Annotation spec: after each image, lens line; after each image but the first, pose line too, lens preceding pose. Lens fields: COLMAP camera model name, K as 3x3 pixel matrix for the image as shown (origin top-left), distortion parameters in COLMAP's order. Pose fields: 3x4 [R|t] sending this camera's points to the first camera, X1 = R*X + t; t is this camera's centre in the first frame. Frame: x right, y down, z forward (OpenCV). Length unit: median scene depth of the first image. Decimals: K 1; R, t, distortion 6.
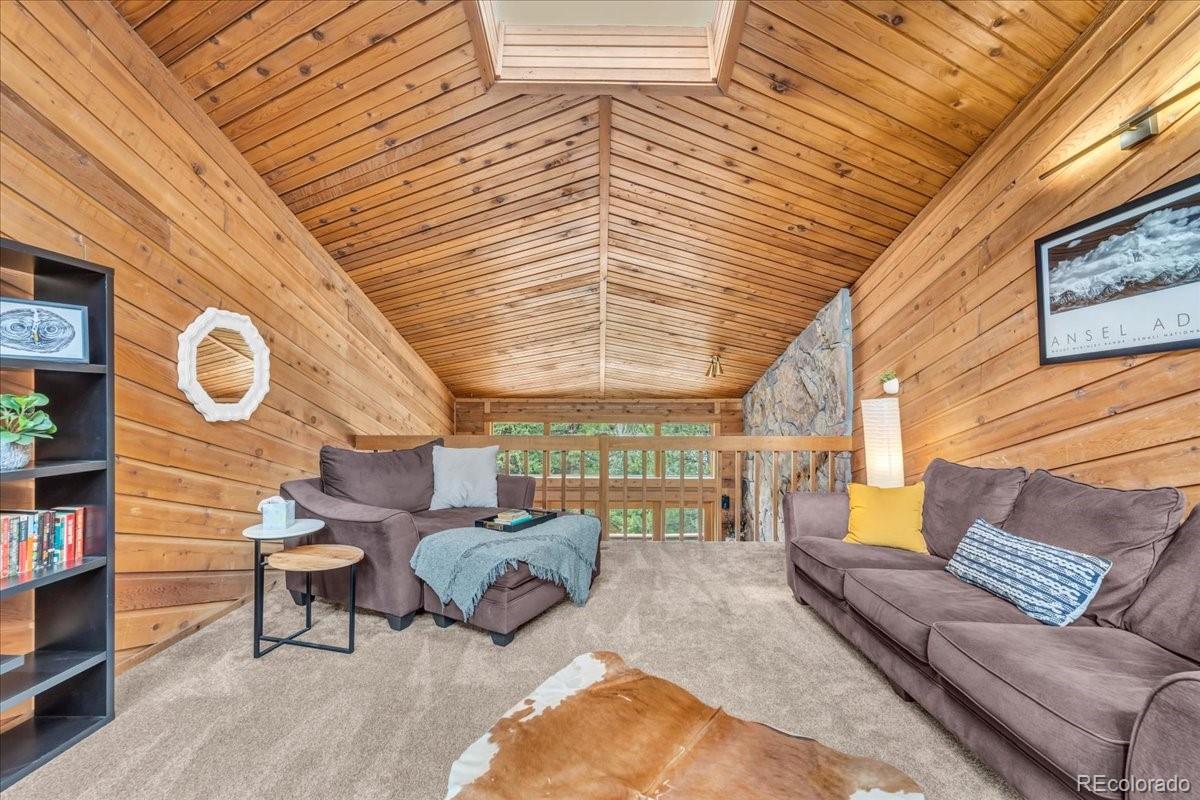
lens RADIAL K [[484.0, 0, 598.3], [0, 484.0, 397.8], [0, 0, 1]] dist [0.003338, -0.002744]
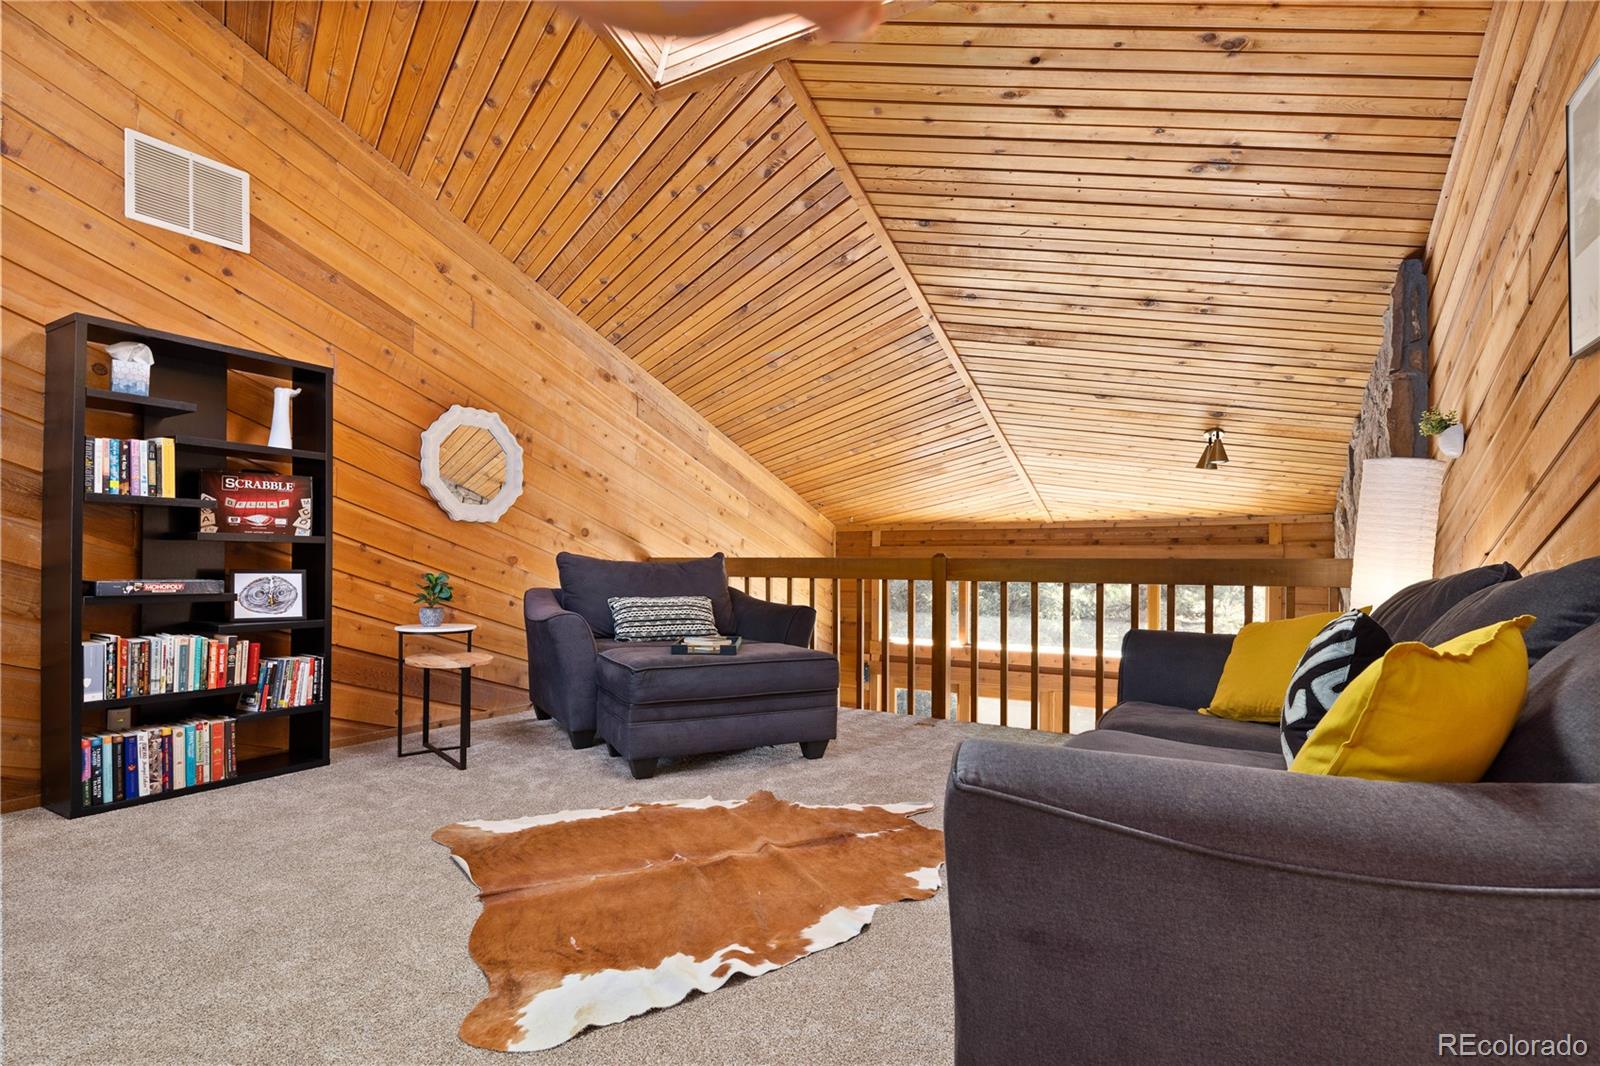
lens RADIAL K [[783.5, 0, 800.3], [0, 783.5, 558.7], [0, 0, 1]] dist [0.001745, 0.000162]
pose [[0.855524, -0.000677, -0.517763, 0.541818], [-0.000526, 0.999997, -0.002177, 0.110541], [0.517763, 0.002135, 0.855521, -0.001515]]
